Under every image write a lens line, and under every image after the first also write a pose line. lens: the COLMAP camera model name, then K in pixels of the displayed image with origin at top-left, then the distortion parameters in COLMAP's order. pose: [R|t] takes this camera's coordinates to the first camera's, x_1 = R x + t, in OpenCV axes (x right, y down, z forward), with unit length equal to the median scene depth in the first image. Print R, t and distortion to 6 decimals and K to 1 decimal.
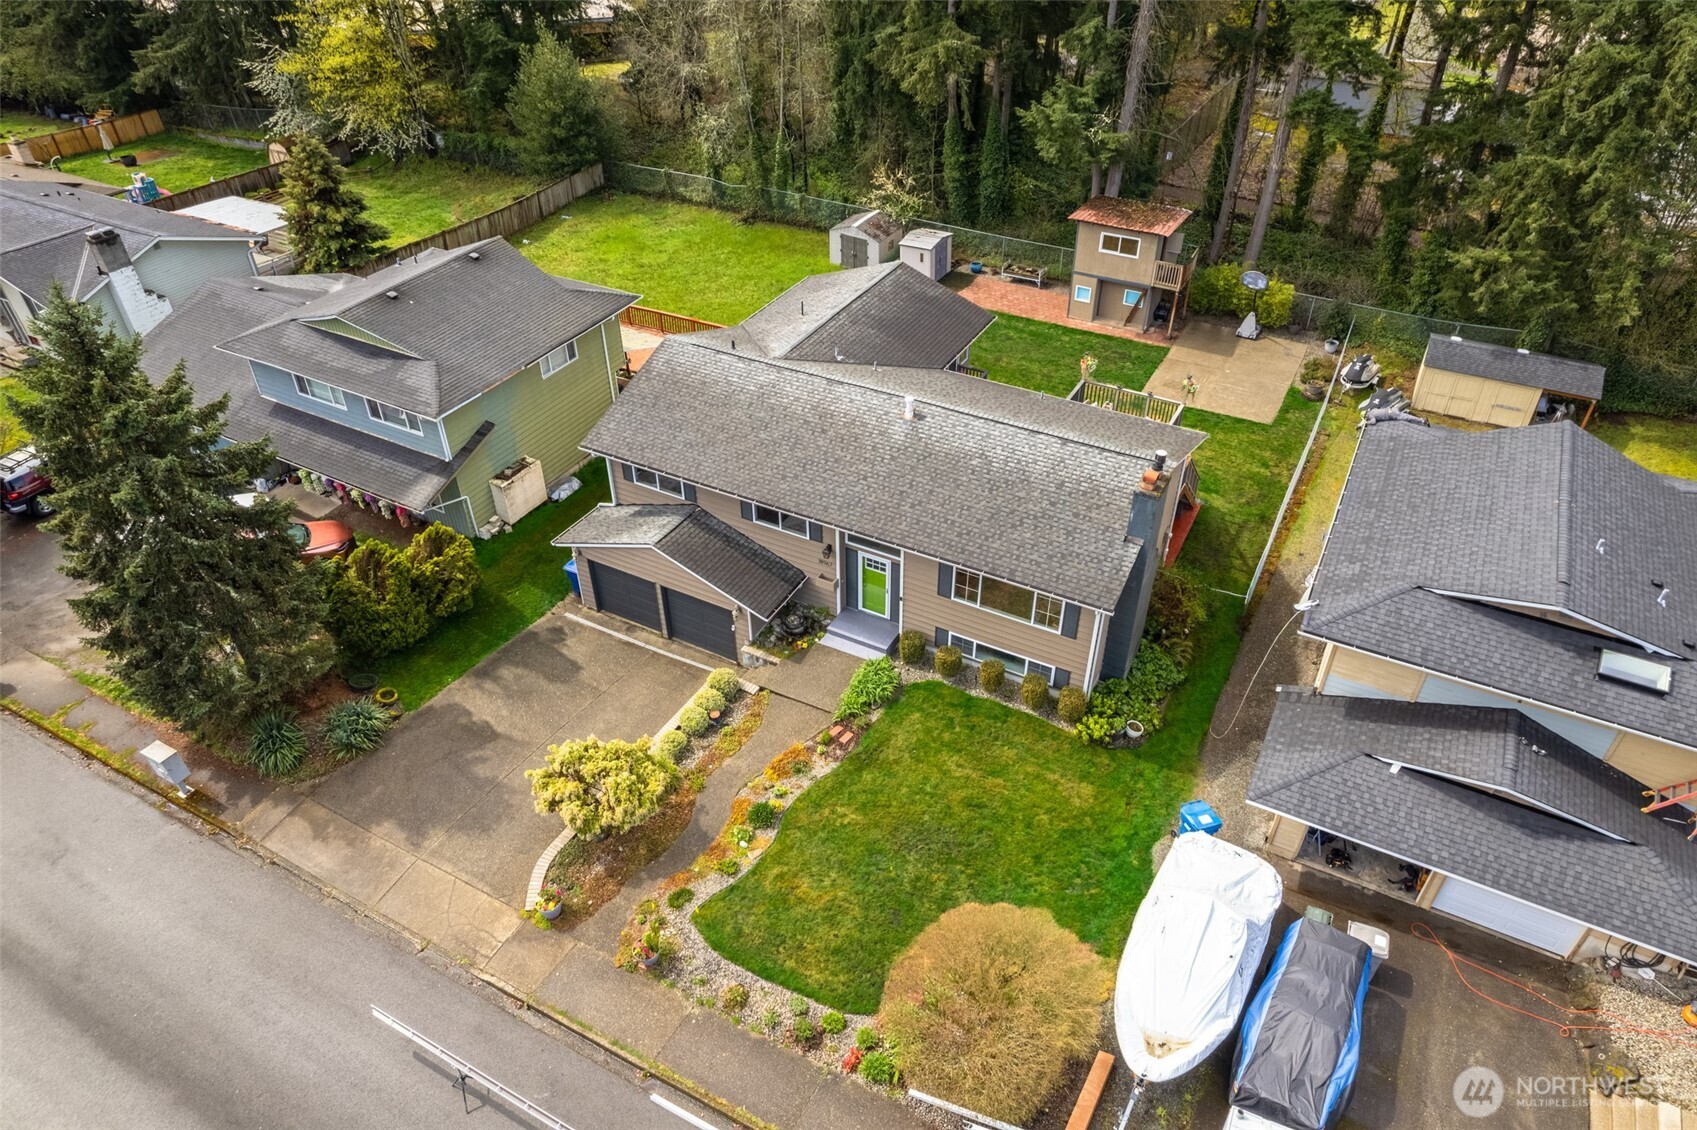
lens RADIAL K [[1071.3, 0, 846.2], [0, 1071.3, 573.5], [0, 0, 1]] dist [-0.024248, 0.003952]
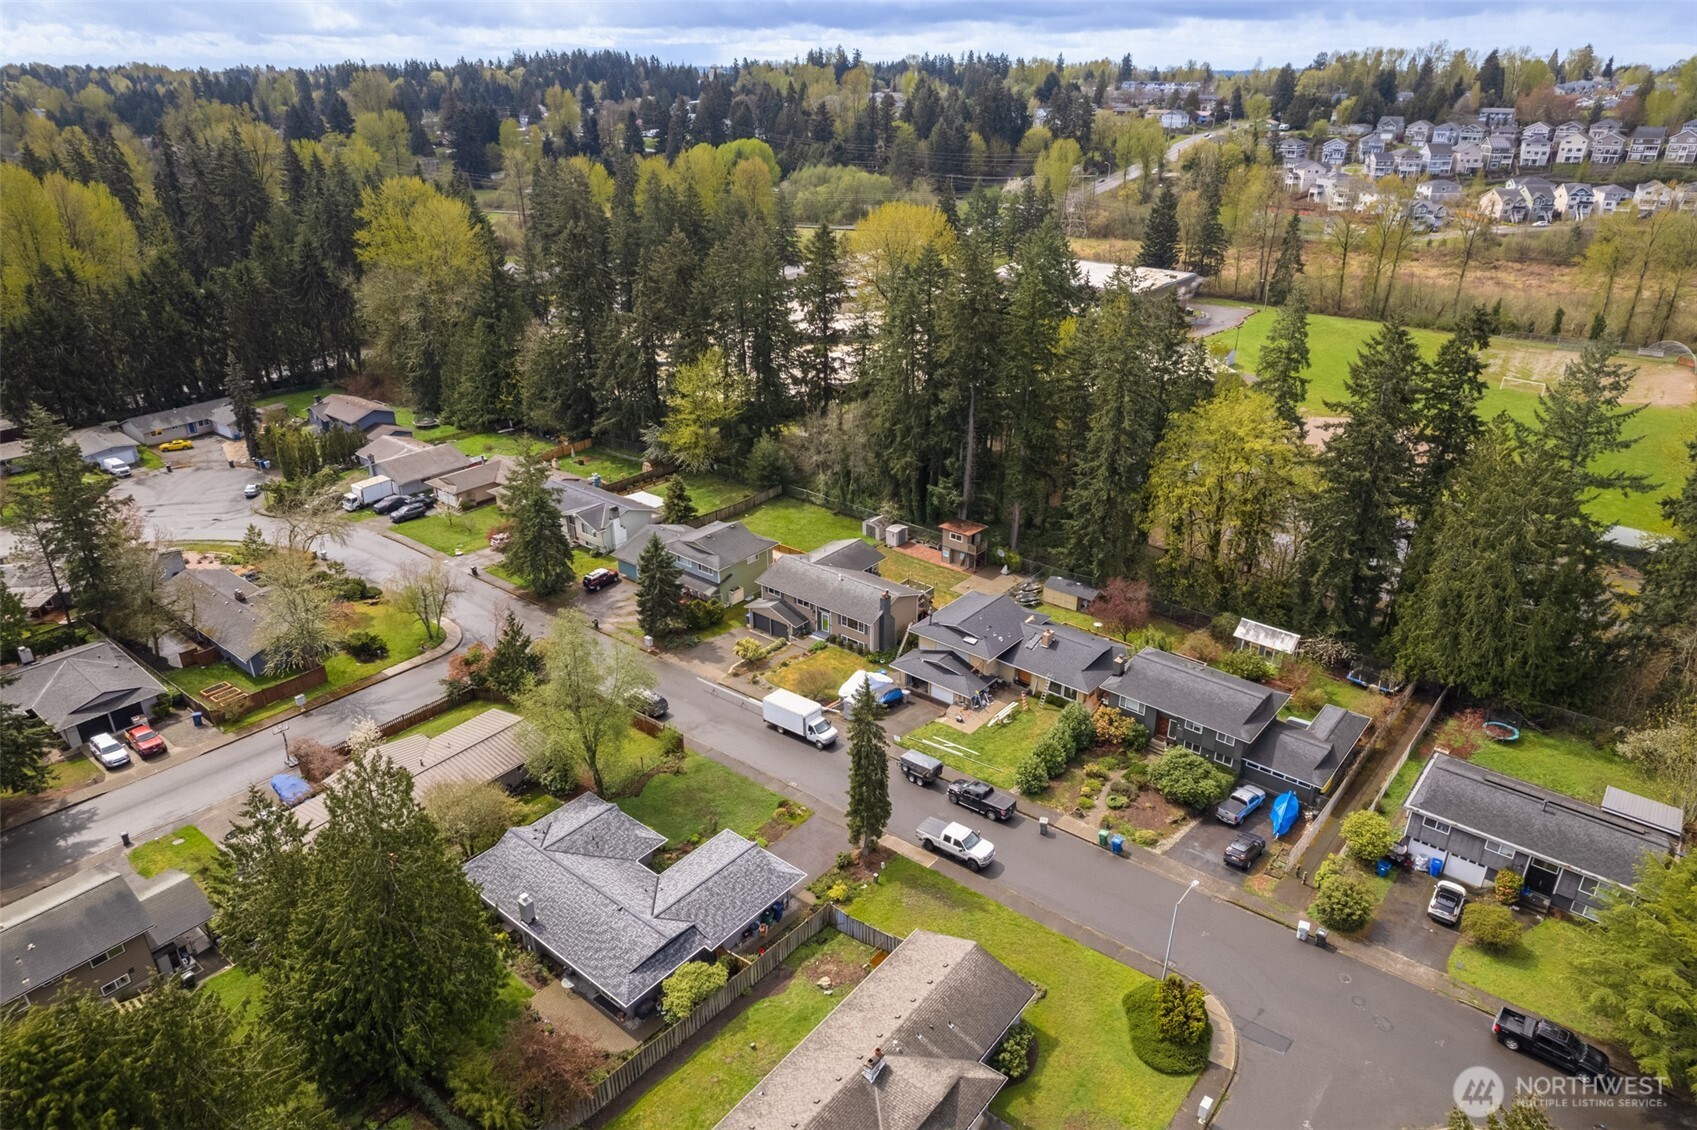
lens RADIAL K [[1071.3, 0, 852.5], [0, 1071.3, 556.7], [0, 0, 1]] dist [-0.024248, 0.003952]
pose [[0.982456, 0.082400, -0.167303, 0.623723], [-0.119300, 0.967215, -0.224194, 0.529766], [0.143345, 0.240220, 0.960076, -2.269254]]
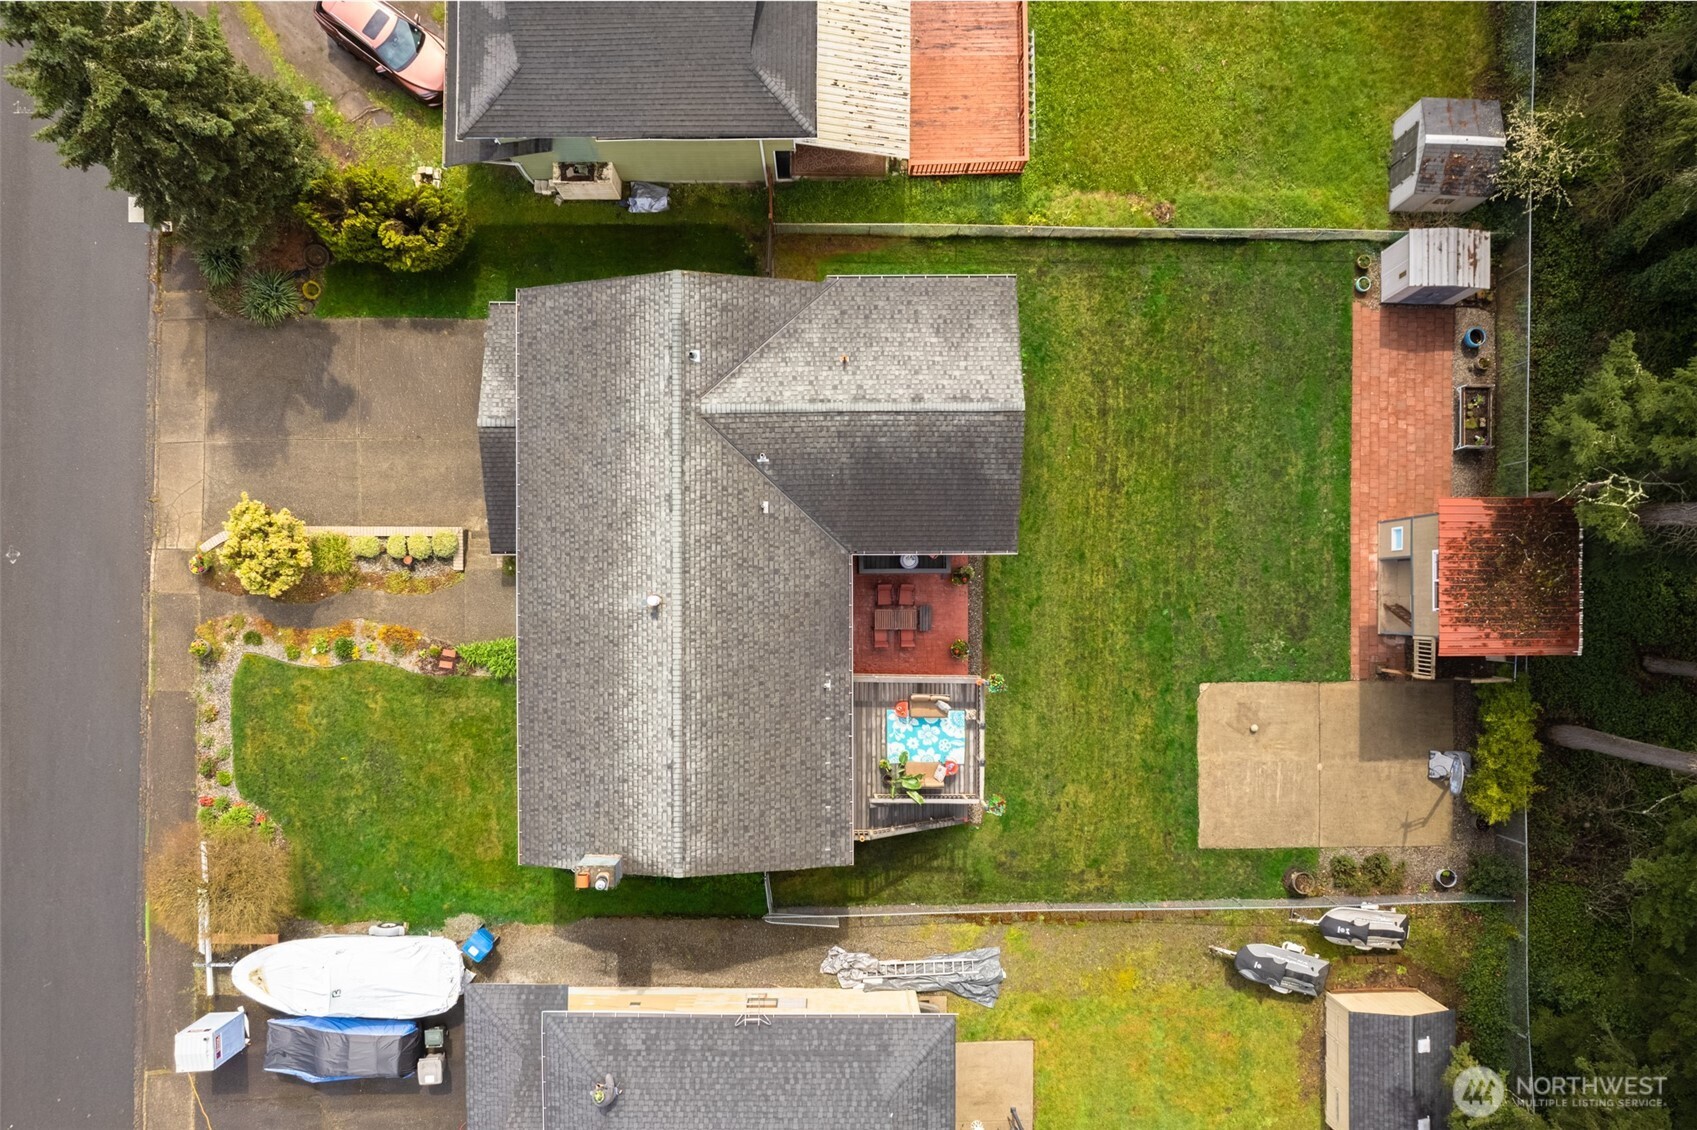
lens RADIAL K [[1191.3, 0, 852.2], [0, 1191.3, 575.6], [0, 0, 1]] dist [-0.010744, -0.001422]
pose [[0.485432, 0.874257, -0.005541, 0.112327], [-0.537812, 0.303606, 0.786500, -0.935917], [0.689285, -0.378812, 0.617566, 0.407900]]
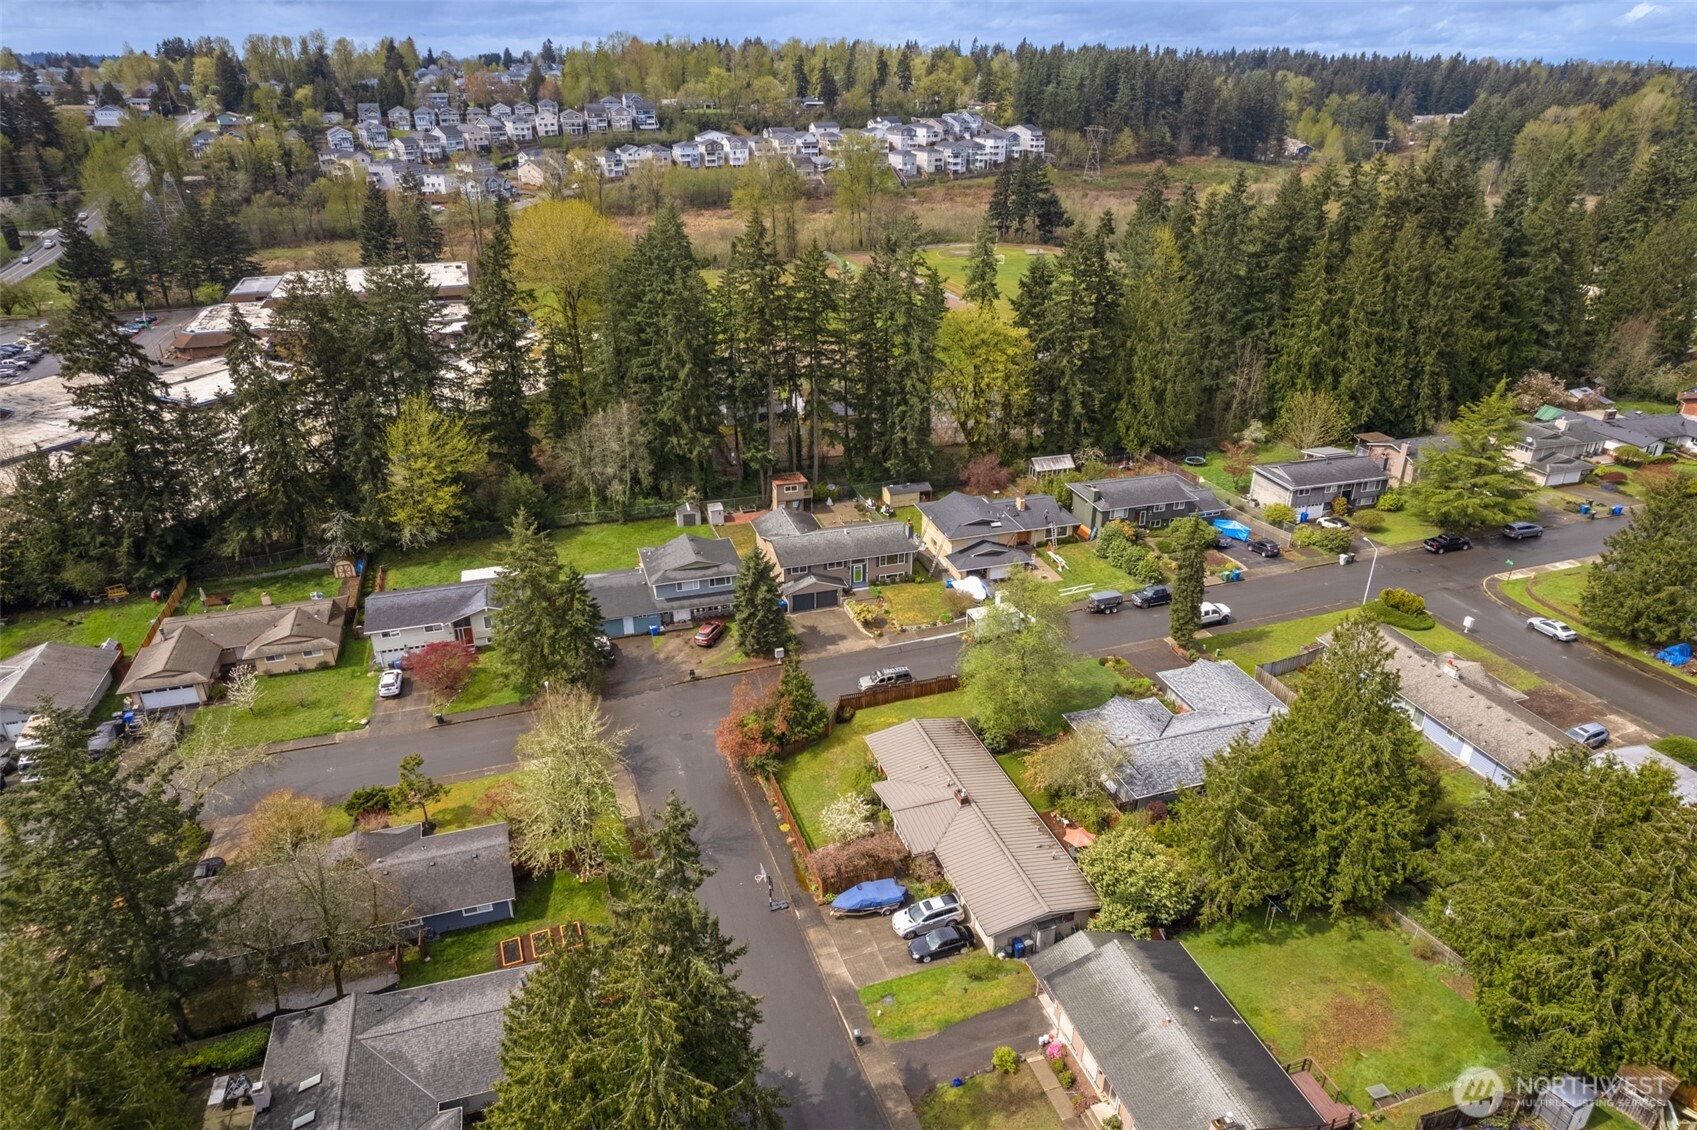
lens RADIAL K [[1071.3, 0, 847.8], [0, 1071.3, 572.4], [0, 0, 1]] dist [-0.024248, 0.003952]
pose [[0.694744, -0.302523, 0.652542, -2.241780], [0.437507, 0.897849, -0.049554, 0.163349], [-0.570893, 0.319919, 0.756131, -1.728857]]
